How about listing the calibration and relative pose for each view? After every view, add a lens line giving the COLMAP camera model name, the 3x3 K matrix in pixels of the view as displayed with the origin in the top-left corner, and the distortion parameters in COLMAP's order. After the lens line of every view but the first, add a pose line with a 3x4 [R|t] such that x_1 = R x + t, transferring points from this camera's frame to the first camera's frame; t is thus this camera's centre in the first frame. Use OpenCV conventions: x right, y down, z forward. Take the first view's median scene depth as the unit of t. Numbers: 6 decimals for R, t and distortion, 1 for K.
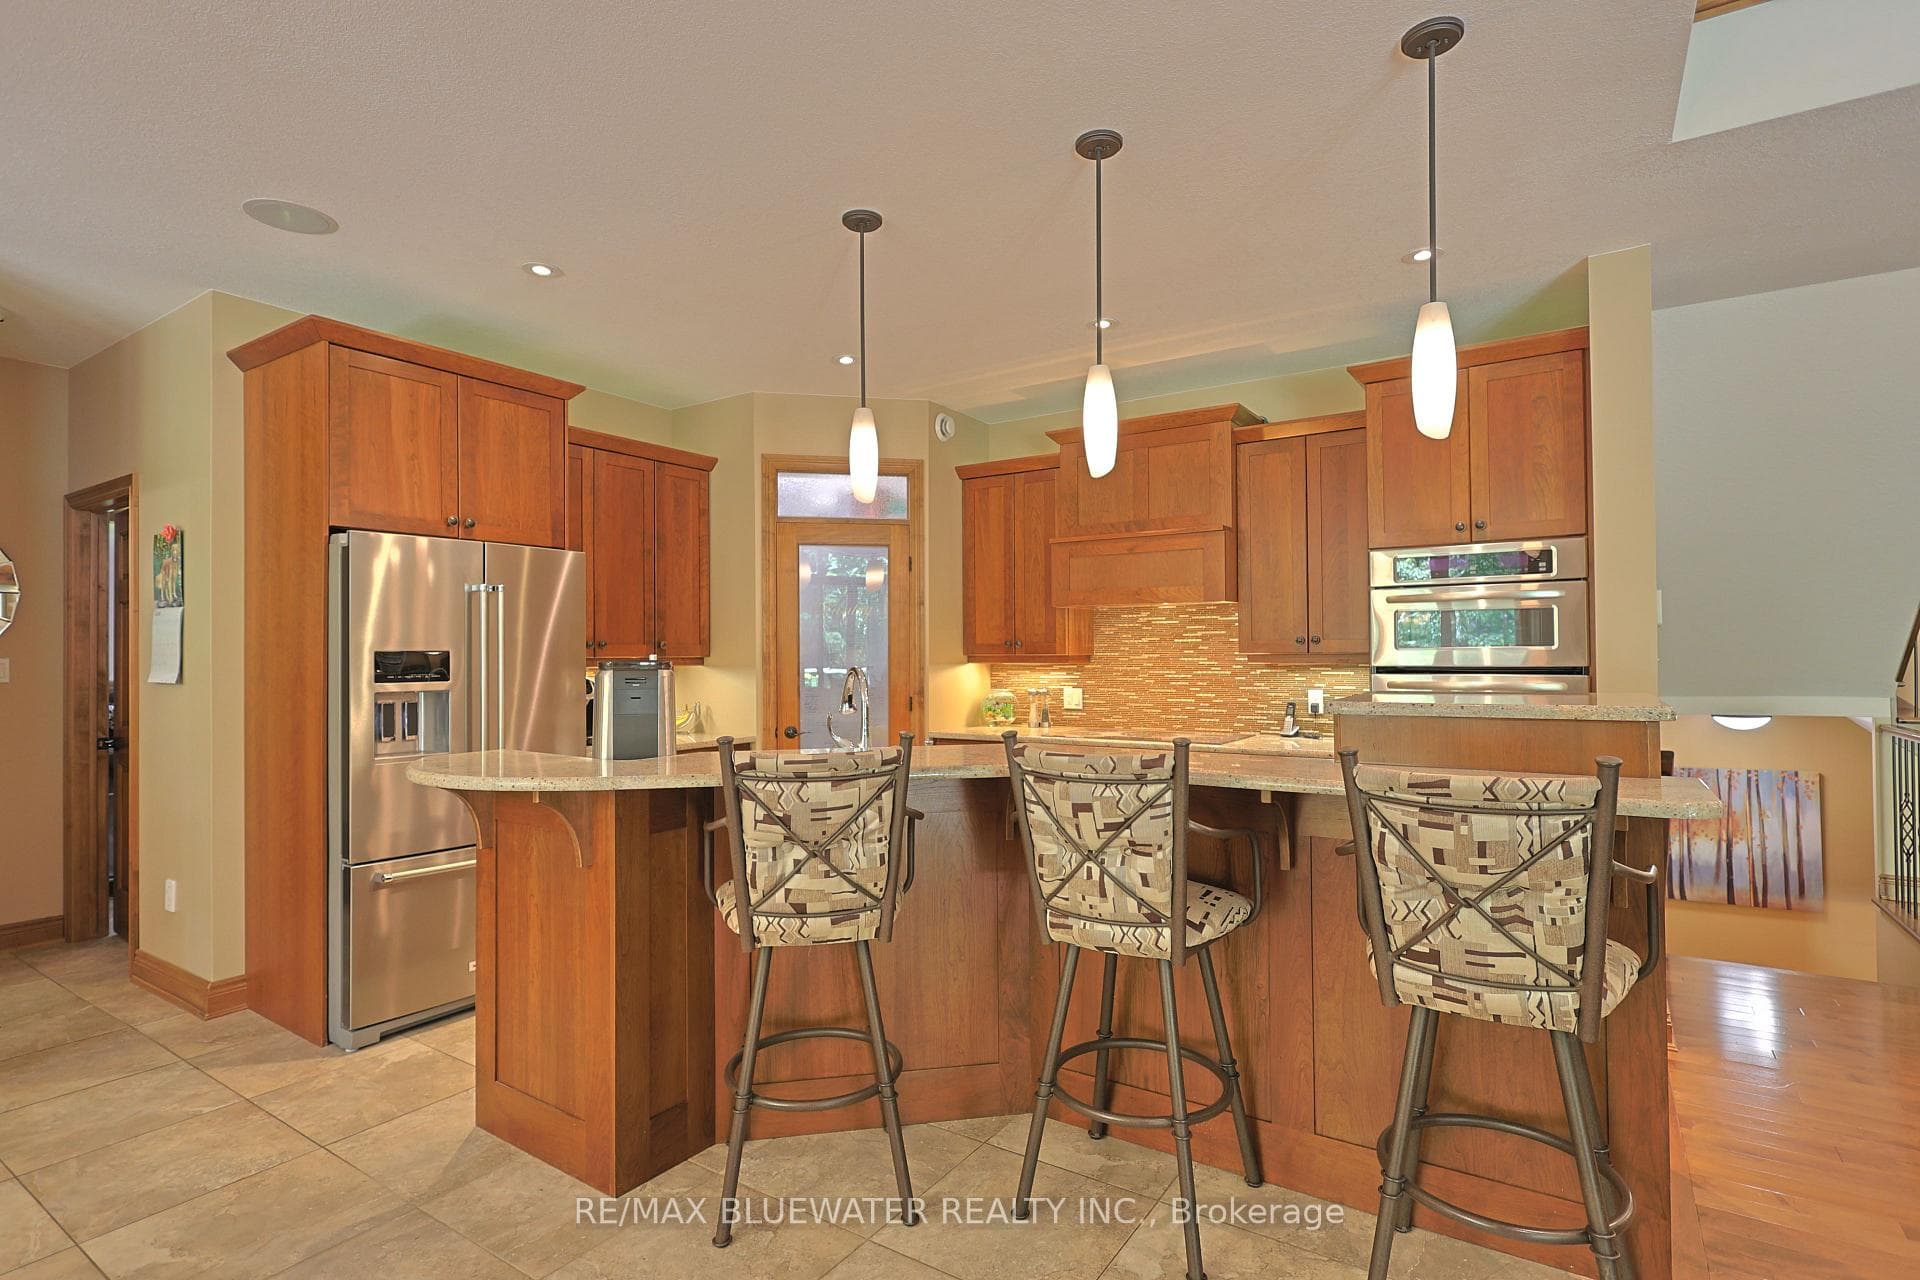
lens RADIAL K [[937.3, 0, 968.1], [0, 937.3, 638.8], [0, 0, 1]] dist [-0.002171, 0.002547]
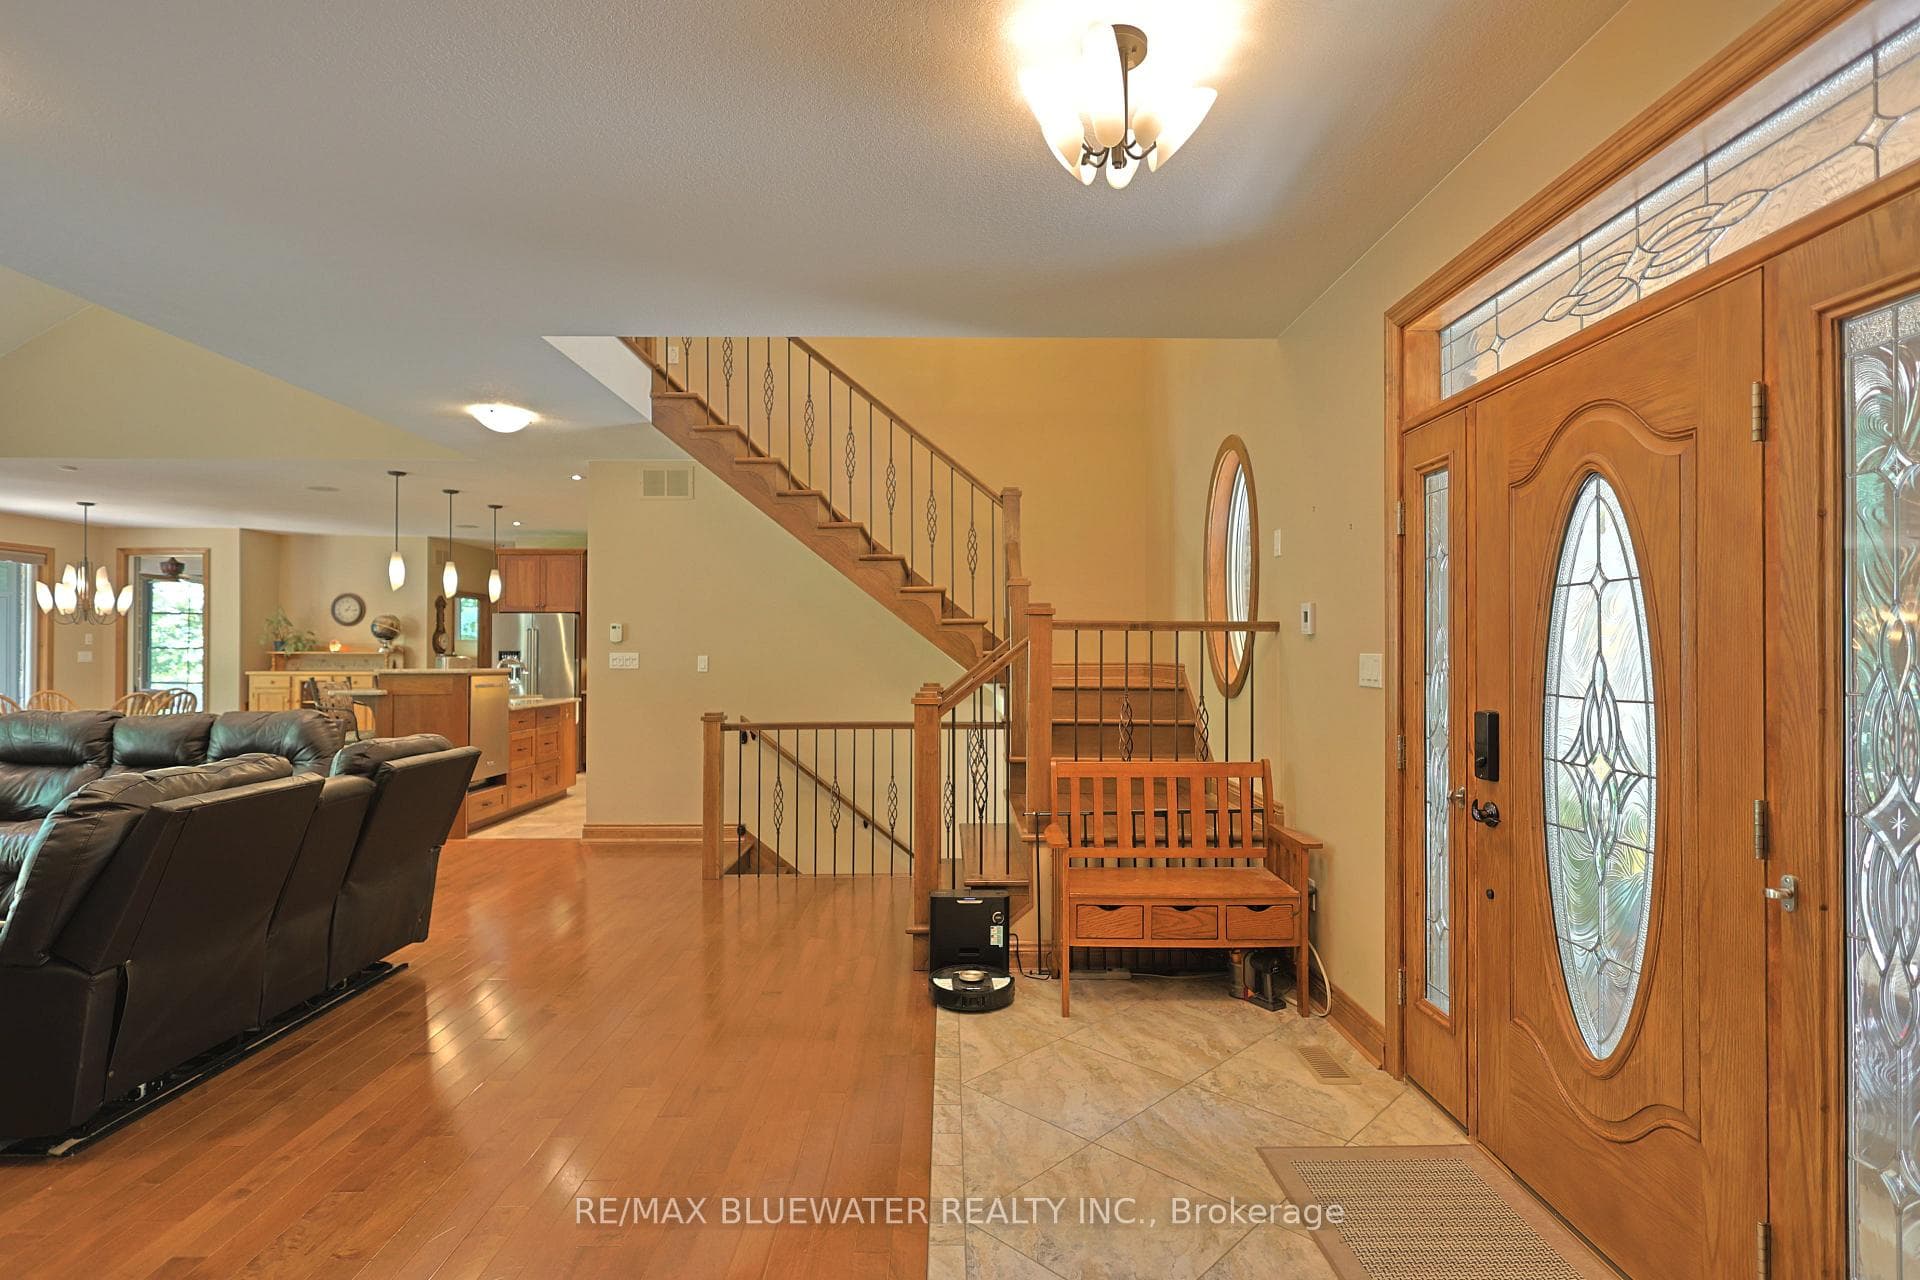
lens RADIAL K [[937.3, 0, 960.3], [0, 937.3, 637.6], [0, 0, 1]] dist [-0.002171, 0.002547]
pose [[0.563176, -0.006476, -0.826311, 4.263896], [0.007222, 0.999970, -0.002915, -0.016207], [0.826305, -0.004326, 0.563206, 0.751039]]
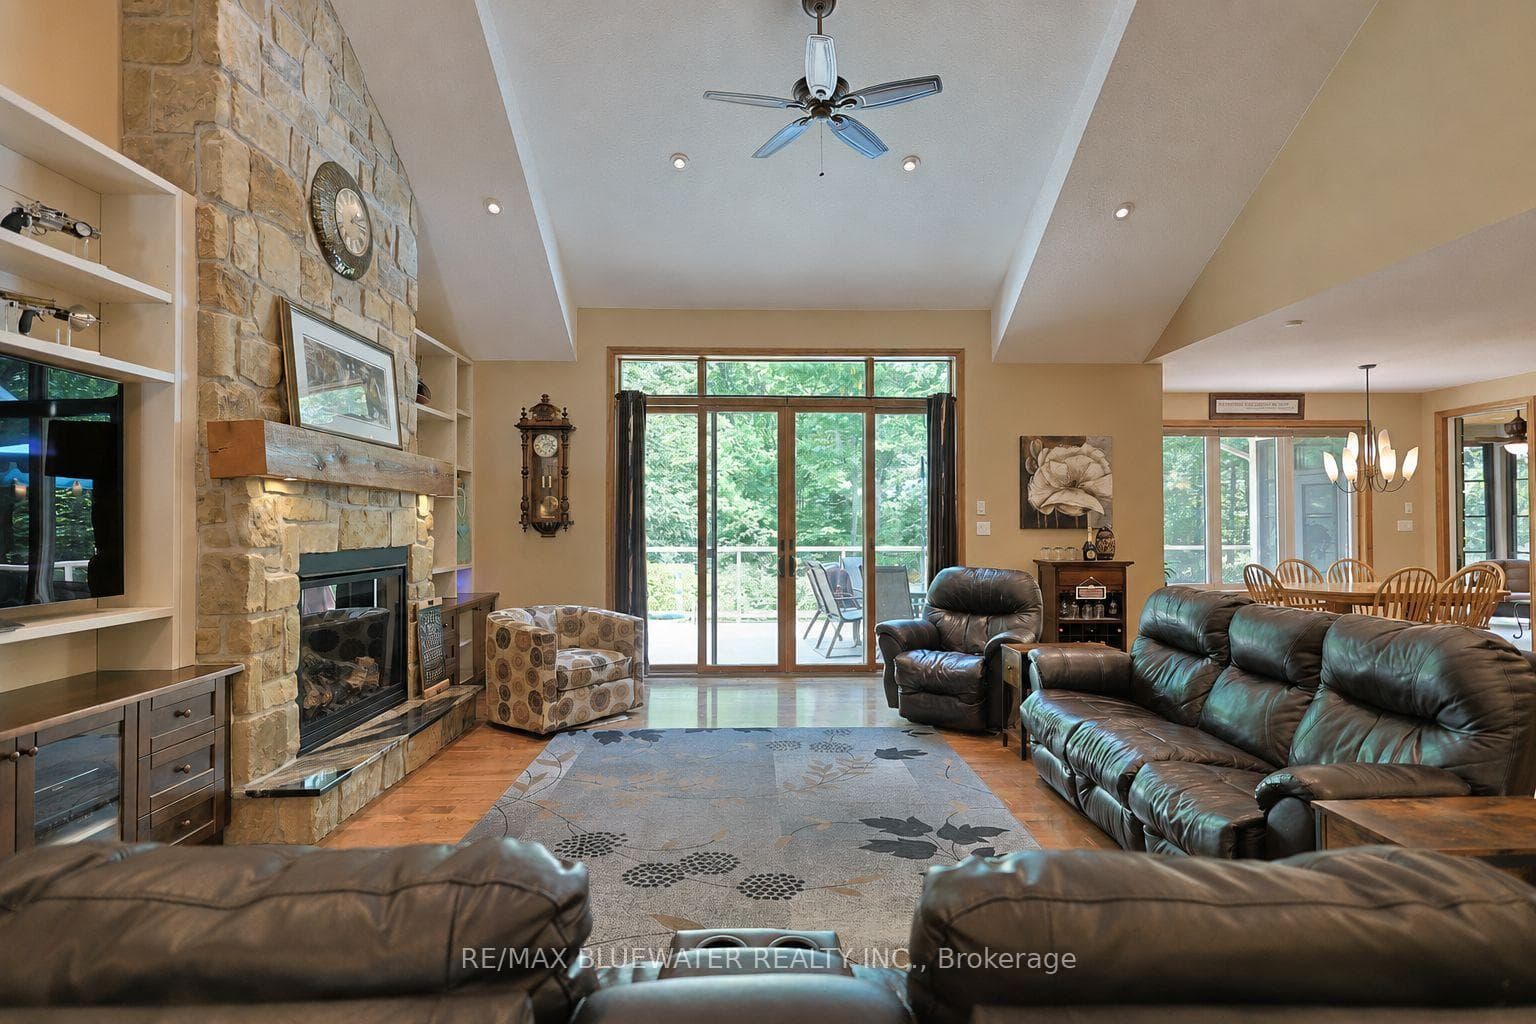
lens RADIAL K [[749.8, 0, 769.2], [0, 749.8, 512.8], [0, 0, 1]] dist [-0.002171, 0.002547]
pose [[-0.820132, 0.000699, -0.572174, 2.681200], [0.014735, 0.999693, -0.019899, -0.001090], [0.571984, -0.024751, -0.819891, 1.020893]]
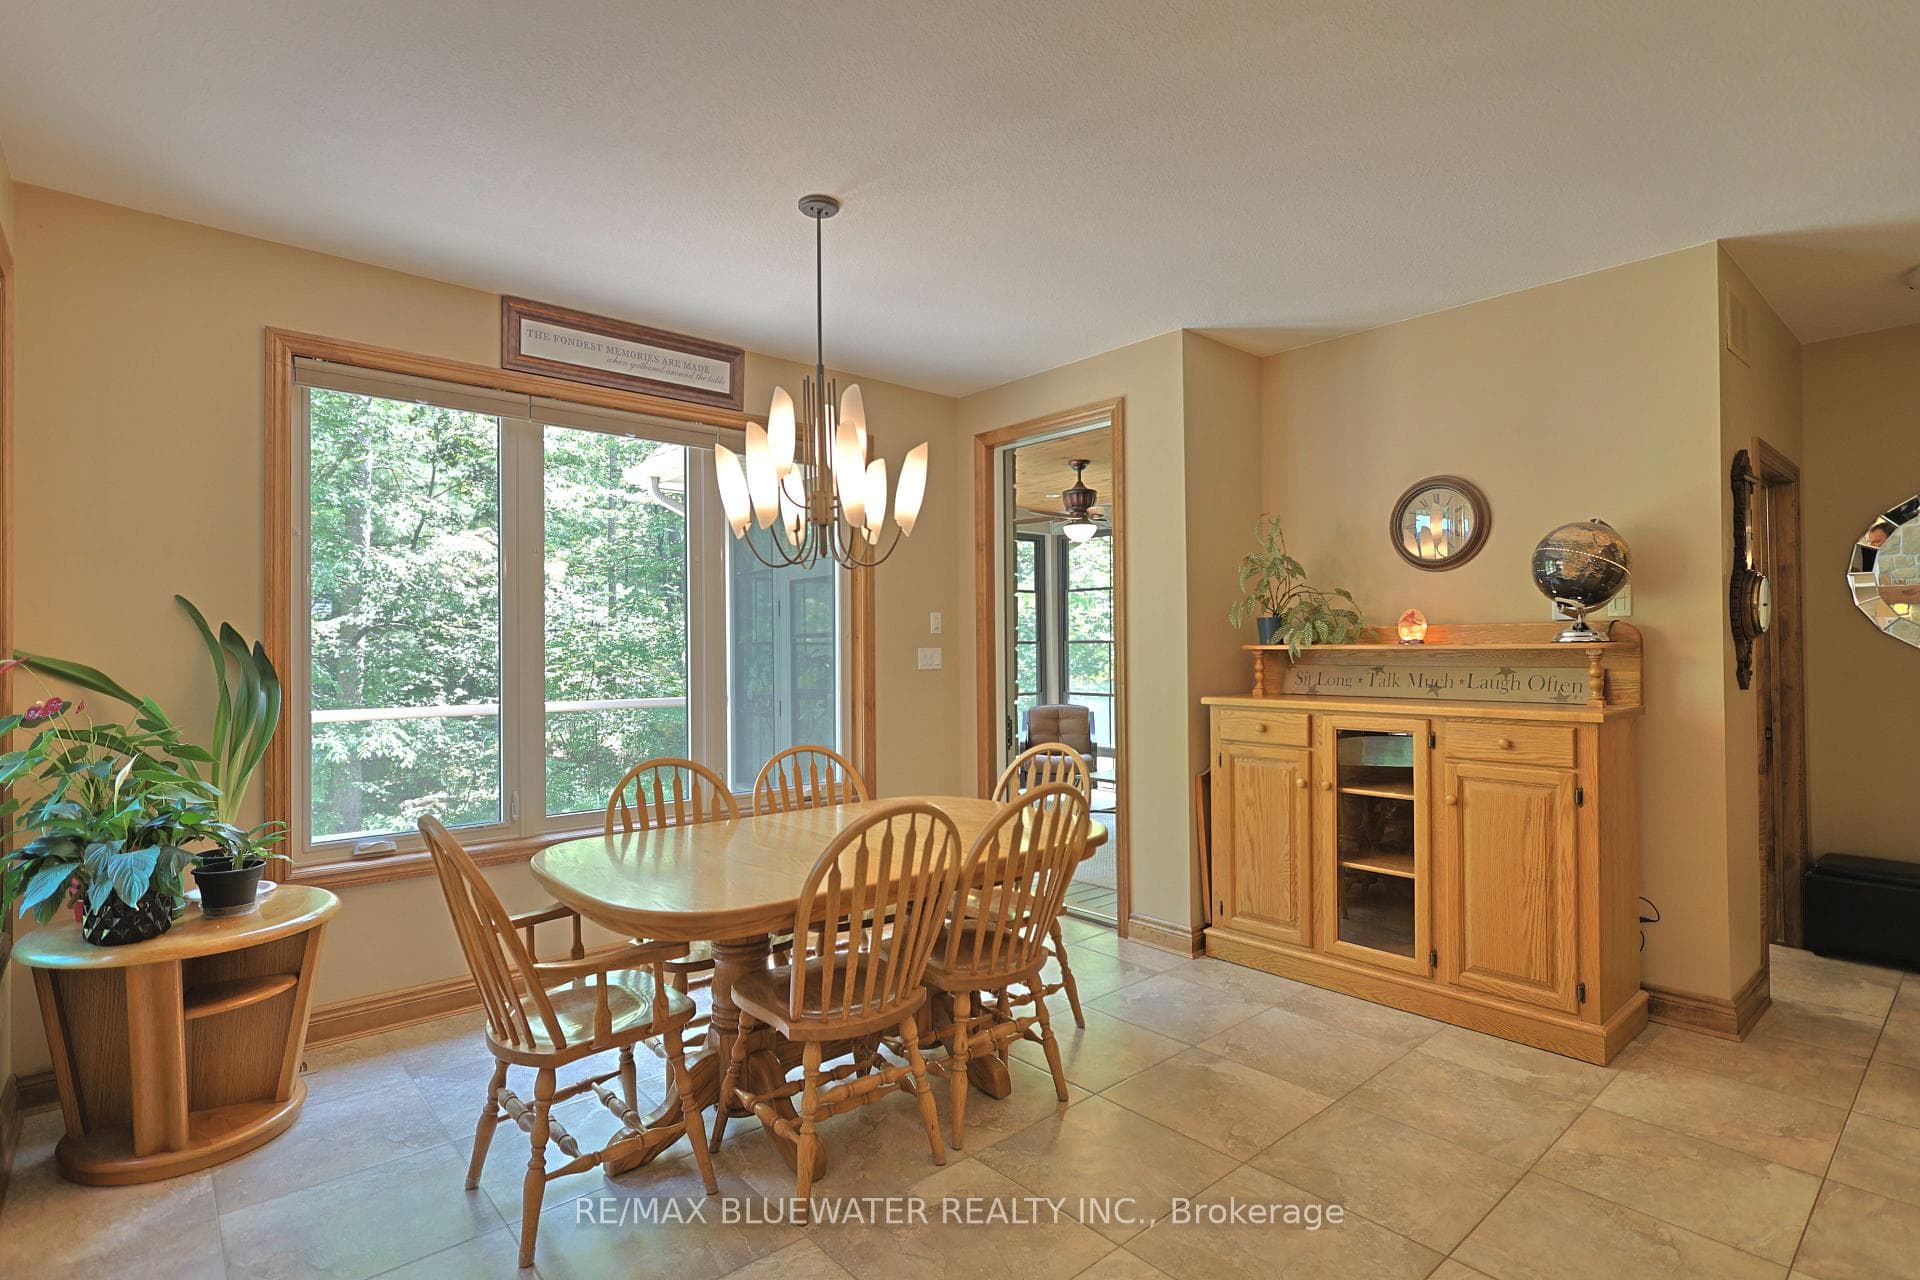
lens RADIAL K [[937.3, 0, 953.4], [0, 937.3, 644.4], [0, 0, 1]] dist [-0.002171, 0.002547]
pose [[-0.274109, 0.002052, -0.961696, 0.200914], [0.020591, 0.999781, -0.003736, 0.009735], [0.961478, -0.020827, -0.274091, 0.468974]]
